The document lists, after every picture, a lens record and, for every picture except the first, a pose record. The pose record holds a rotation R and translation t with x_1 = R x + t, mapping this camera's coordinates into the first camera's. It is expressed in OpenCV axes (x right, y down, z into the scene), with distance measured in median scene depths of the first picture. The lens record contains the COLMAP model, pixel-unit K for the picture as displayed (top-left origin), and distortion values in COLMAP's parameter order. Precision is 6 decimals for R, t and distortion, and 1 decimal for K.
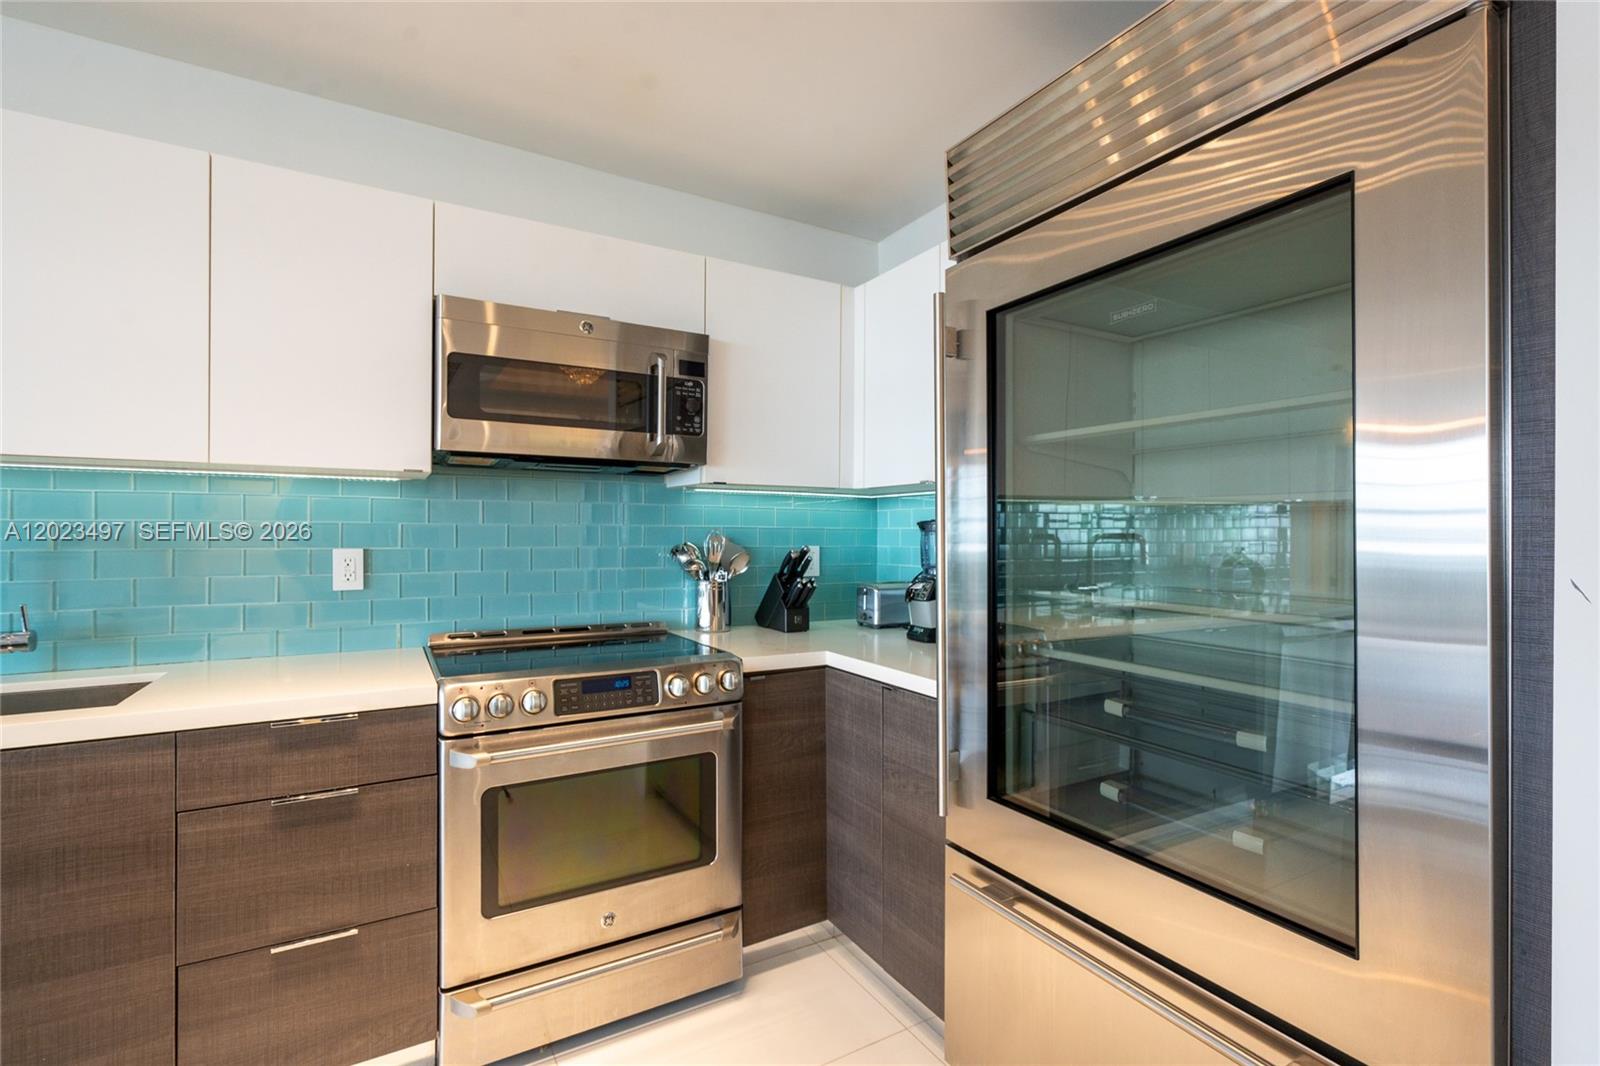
lens RADIAL K [[723.3, 0, 797.6], [0, 723.3, 529.9], [0, 0, 1]] dist [-0.003390, -0.000010]
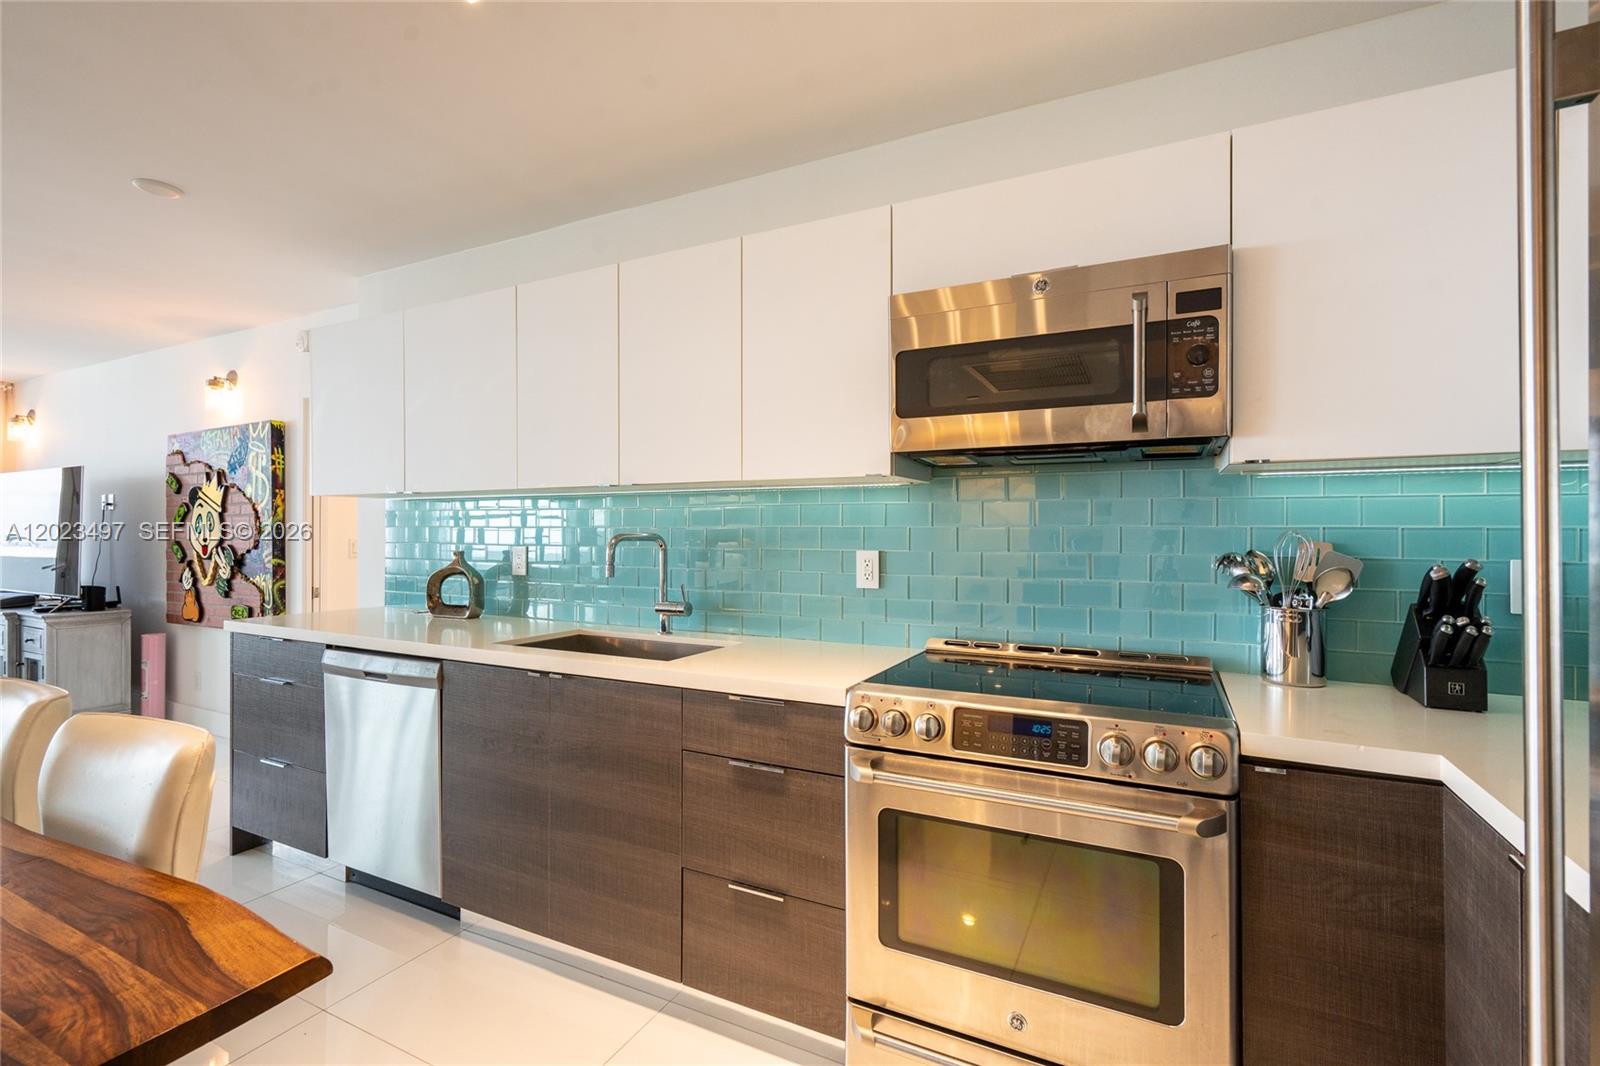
lens RADIAL K [[715.7, 0, 796.9], [0, 715.7, 533.3], [0, 0, 1]] dist [-0.001350, 0.000615]
pose [[0.543407, -0.002915, -0.839464, 0.237416], [0.003725, 0.999993, -0.001061, 0.000581], [0.839461, -0.002550, 0.543414, 0.322095]]
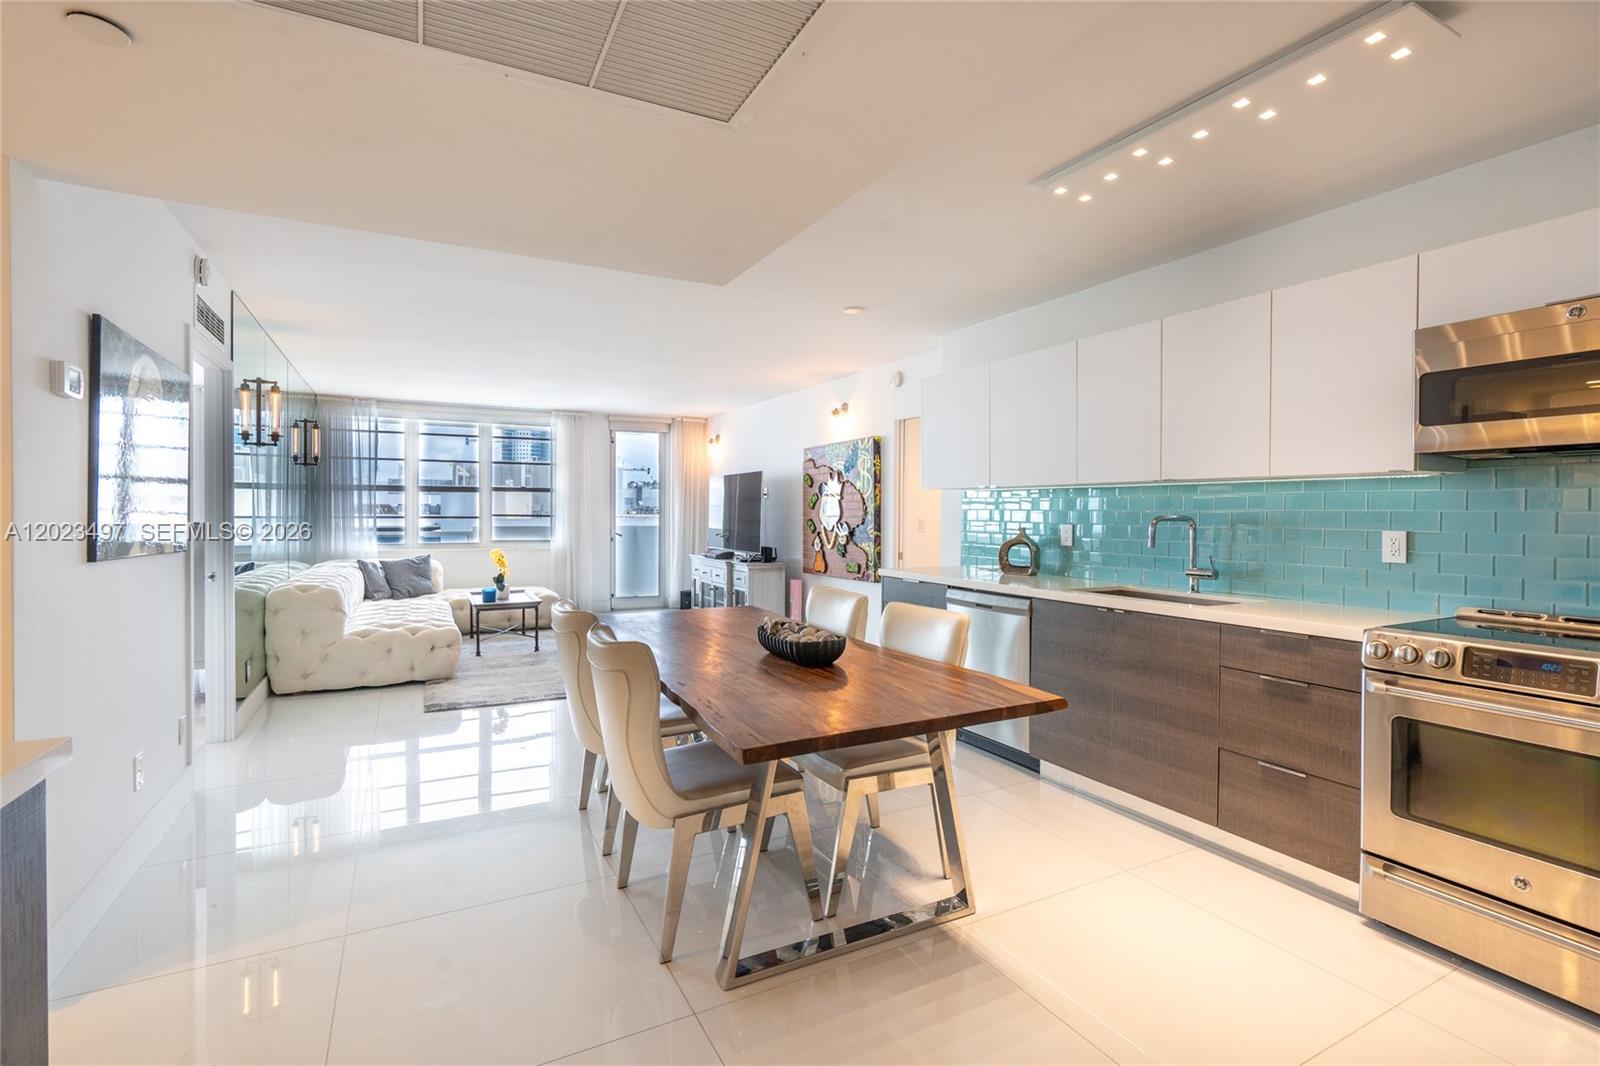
lens RADIAL K [[736.3, 0, 782.8], [0, 736.3, 523.2], [0, 0, 1]] dist [-0.000038, 0.001033]
pose [[-0.055578, 0.010374, -0.998400, 0.770583], [-0.001629, 0.999944, 0.010481, -0.000152], [0.998453, 0.002209, -0.055558, -0.024732]]
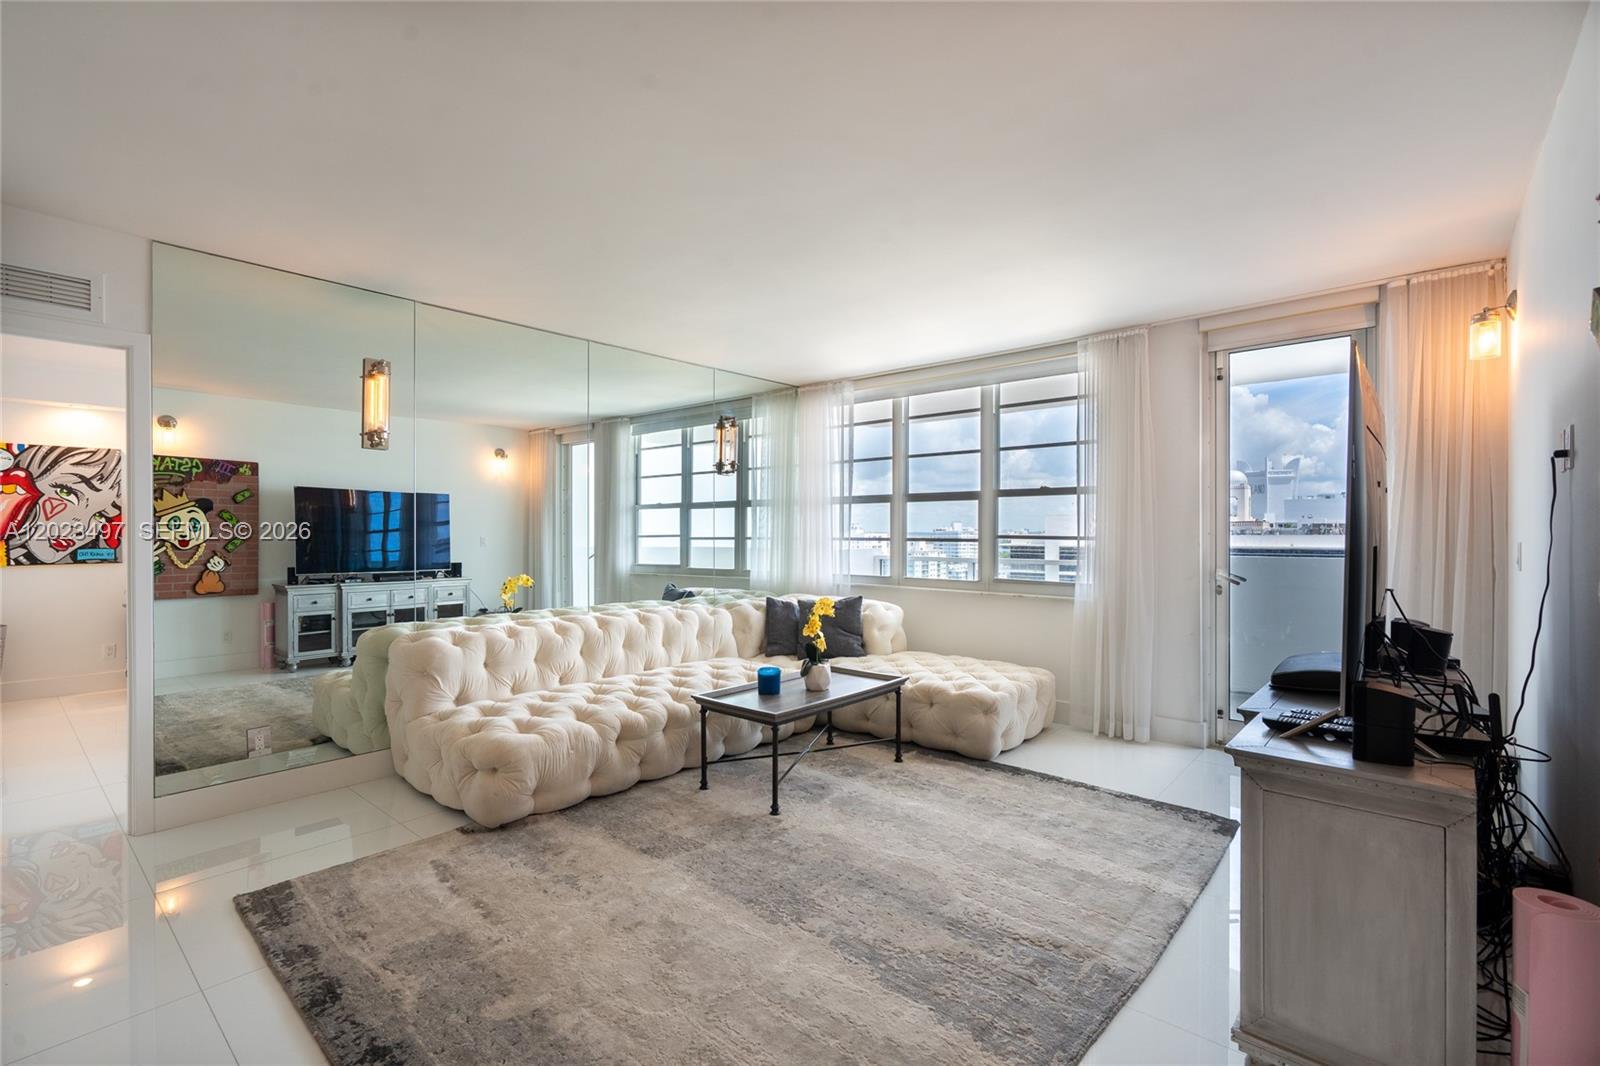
lens RADIAL K [[715.7, 0, 796.9], [0, 715.7, 533.3], [0, 0, 1]] dist [-0.001350, 0.000615]
pose [[-0.944414, -0.004541, -0.328727, -1.933150], [-0.003718, 0.999988, -0.003134, -0.001382], [0.328737, -0.001738, -0.944420, 0.207072]]
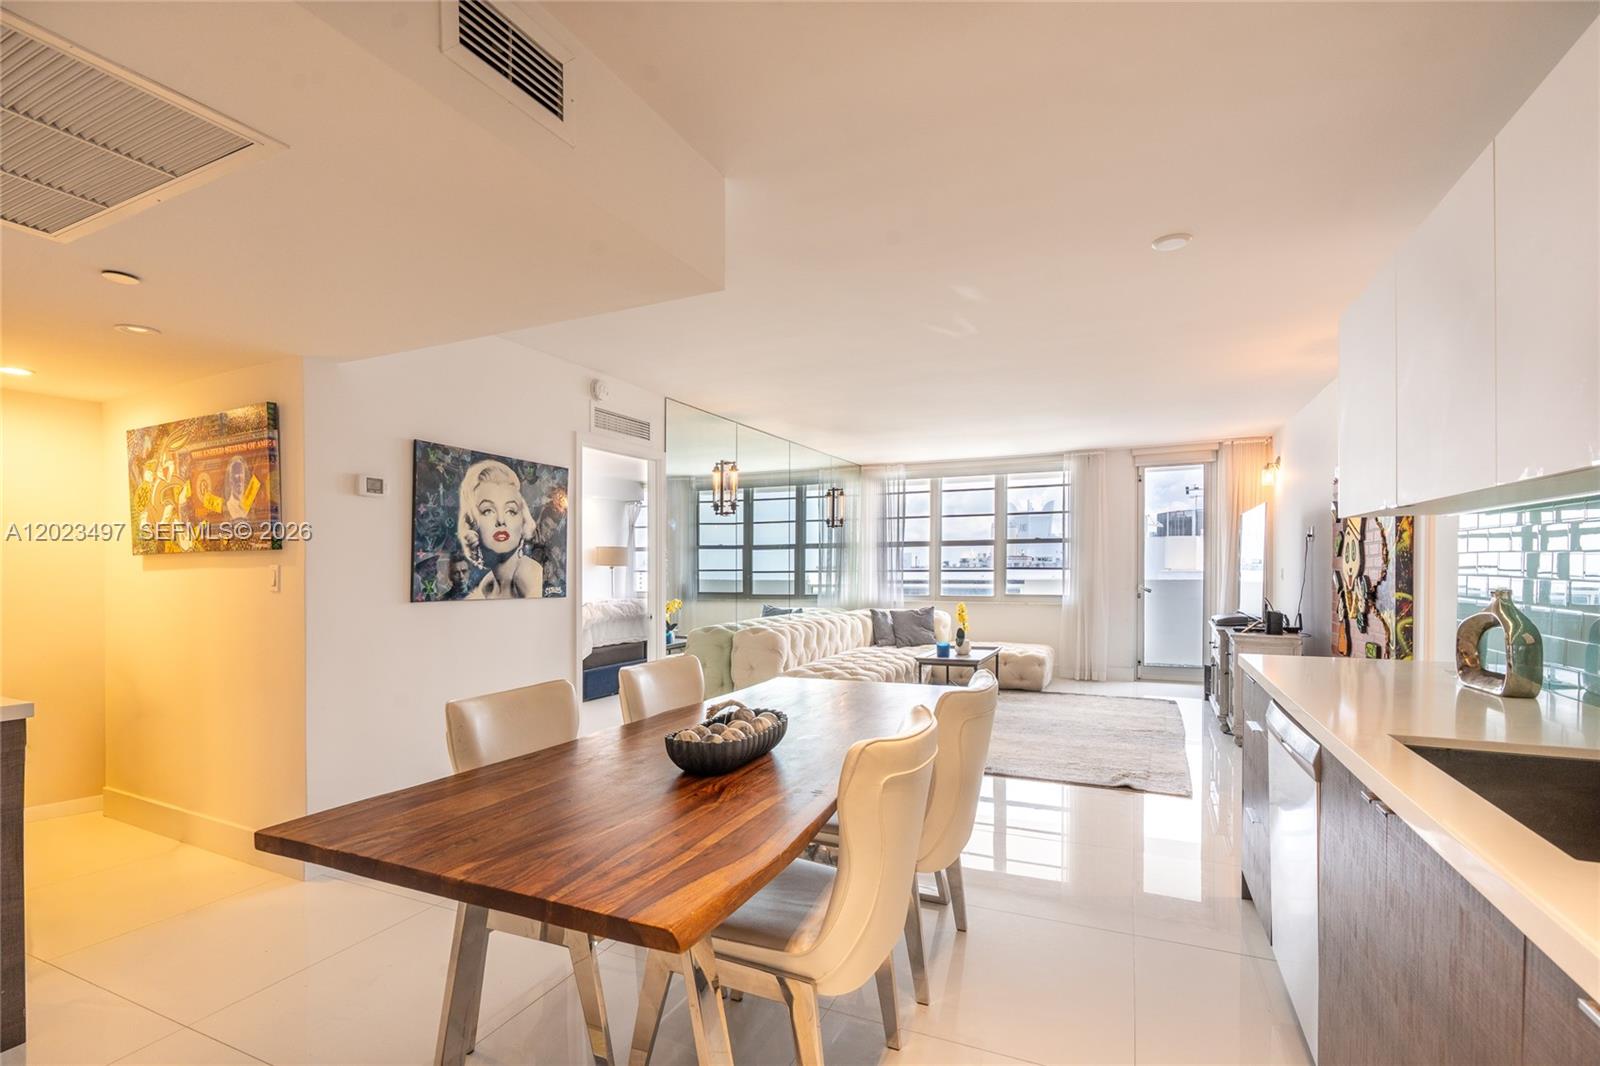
lens RADIAL K [[735.4, 0, 800.8], [0, 735.4, 574.3], [0, 0, 1]] dist [-0.001591, 0.000172]
pose [[-0.813414, 0.008327, -0.581626, -0.055820], [0.005824, 0.999964, 0.006172, 0.002023], [0.581657, 0.001633, -0.813433, 0.778824]]
